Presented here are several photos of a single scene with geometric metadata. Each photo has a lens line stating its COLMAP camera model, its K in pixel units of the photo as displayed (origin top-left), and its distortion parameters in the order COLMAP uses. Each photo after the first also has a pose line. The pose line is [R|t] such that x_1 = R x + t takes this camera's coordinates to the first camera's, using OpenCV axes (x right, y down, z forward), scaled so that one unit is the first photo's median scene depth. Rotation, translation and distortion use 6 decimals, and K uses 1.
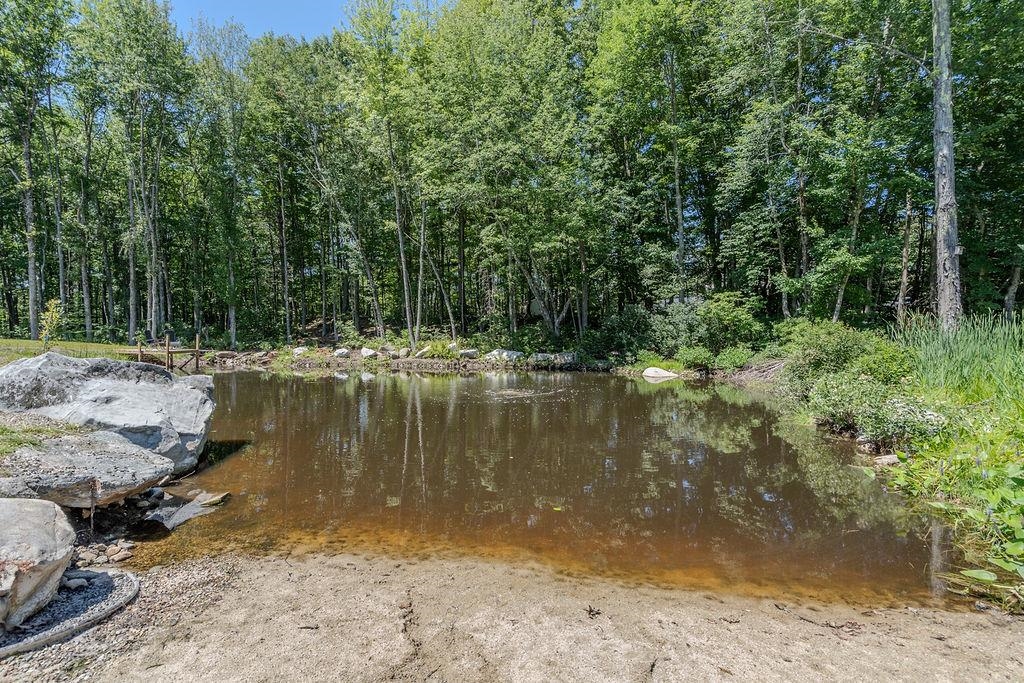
lens RADIAL K [[478.6, 0, 509.7], [0, 478.6, 343.7], [0, 0, 1]] dist [-0.000374, 0.001693]
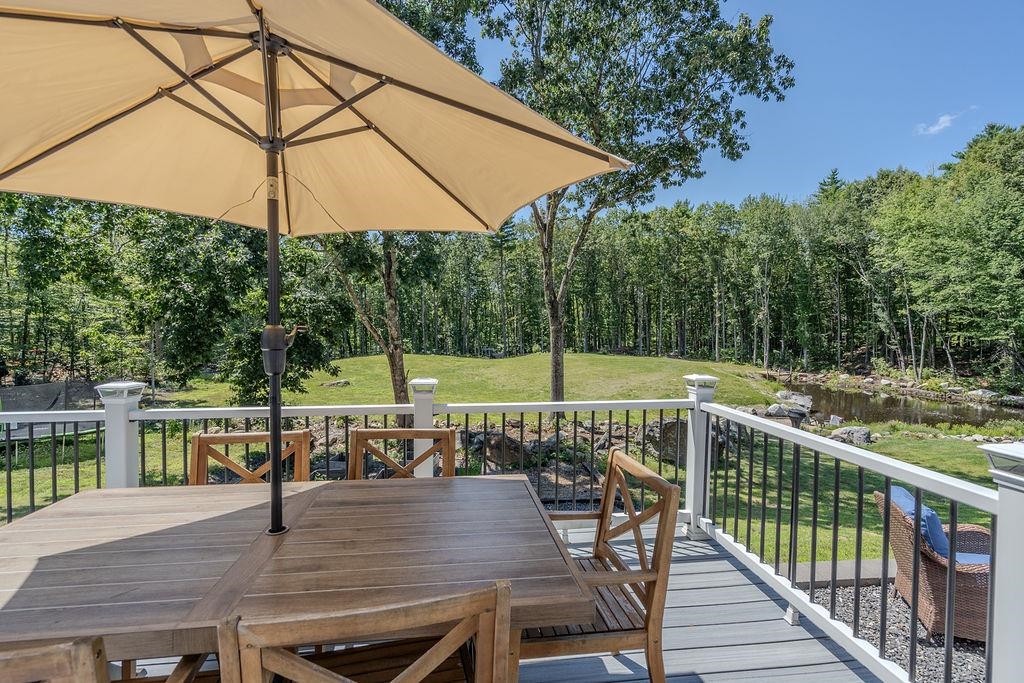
lens RADIAL K [[463.4, 0, 509.8], [0, 463.4, 342.8], [0, 0, 1]] dist [-0.000367, 0.000864]
pose [[0.480704, 0.031394, -0.876321, 0.543350], [-0.019946, 0.999492, 0.024865, -0.143758], [0.876656, 0.005526, 0.481086, -1.068911]]
